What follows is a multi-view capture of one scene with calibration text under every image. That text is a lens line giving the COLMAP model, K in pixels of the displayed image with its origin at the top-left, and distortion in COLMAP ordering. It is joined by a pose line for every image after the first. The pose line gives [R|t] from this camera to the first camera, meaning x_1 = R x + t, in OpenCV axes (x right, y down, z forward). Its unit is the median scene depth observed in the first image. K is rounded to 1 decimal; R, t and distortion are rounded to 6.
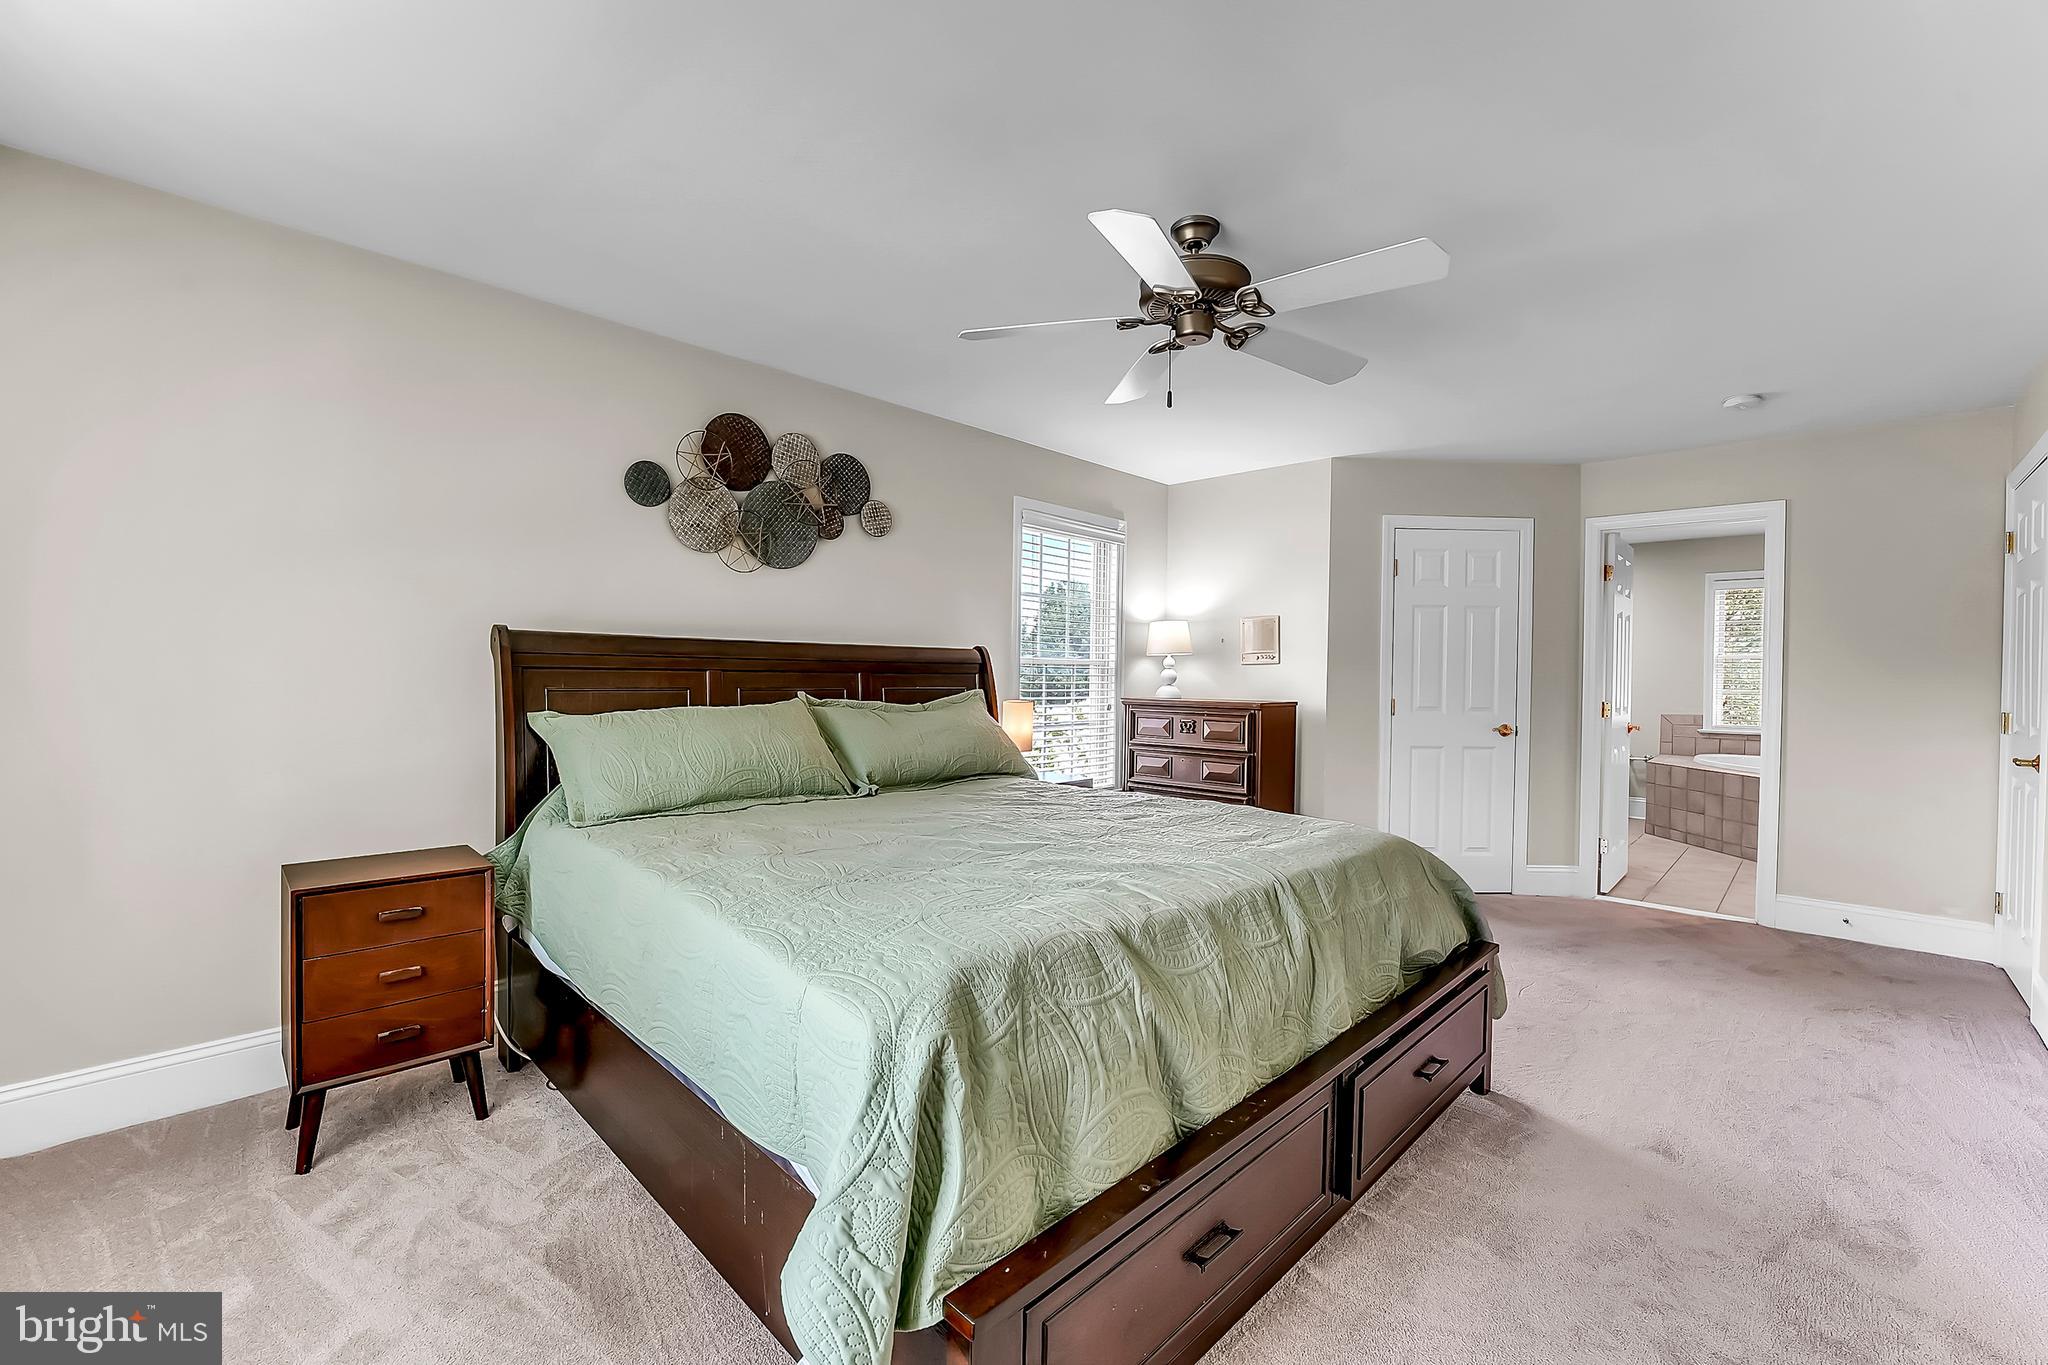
lens RADIAL K [[833.9, 0, 1023.8], [0, 833.9, 685.4], [0, 0, 1]] dist [-0.001298, -0.000083]
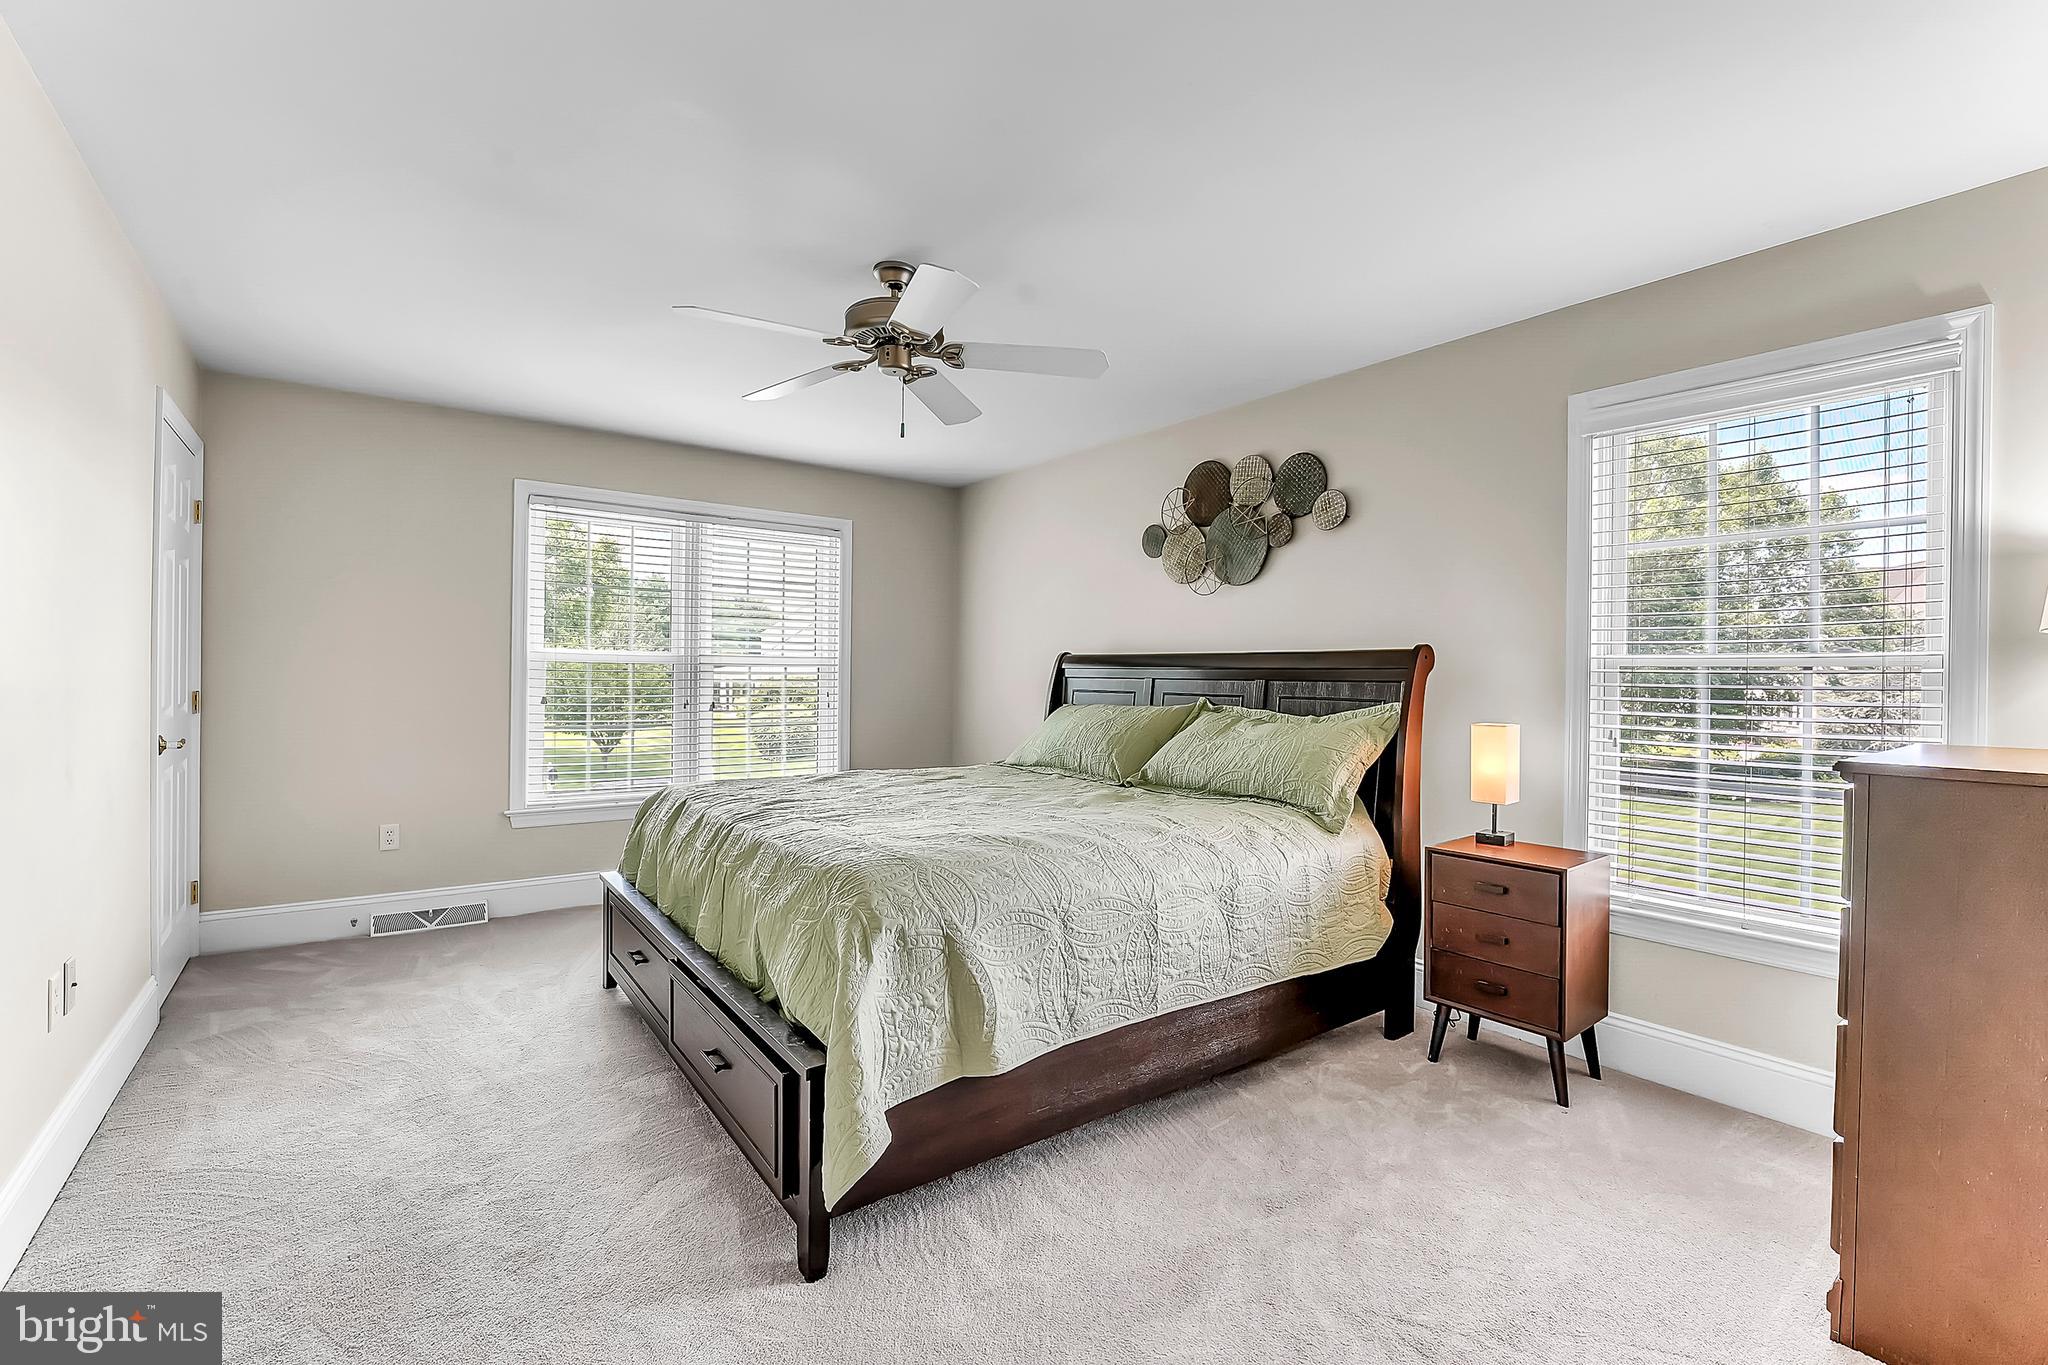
lens RADIAL K [[833.9, 0, 1025.0], [0, 833.9, 673.6], [0, 0, 1]] dist [-0.001298, -0.000083]
pose [[-0.118369, 0.003461, -0.992964, 0.824759], [-0.010417, 0.999935, 0.004727, -0.026276], [0.992915, 0.010903, -0.118325, 0.852211]]
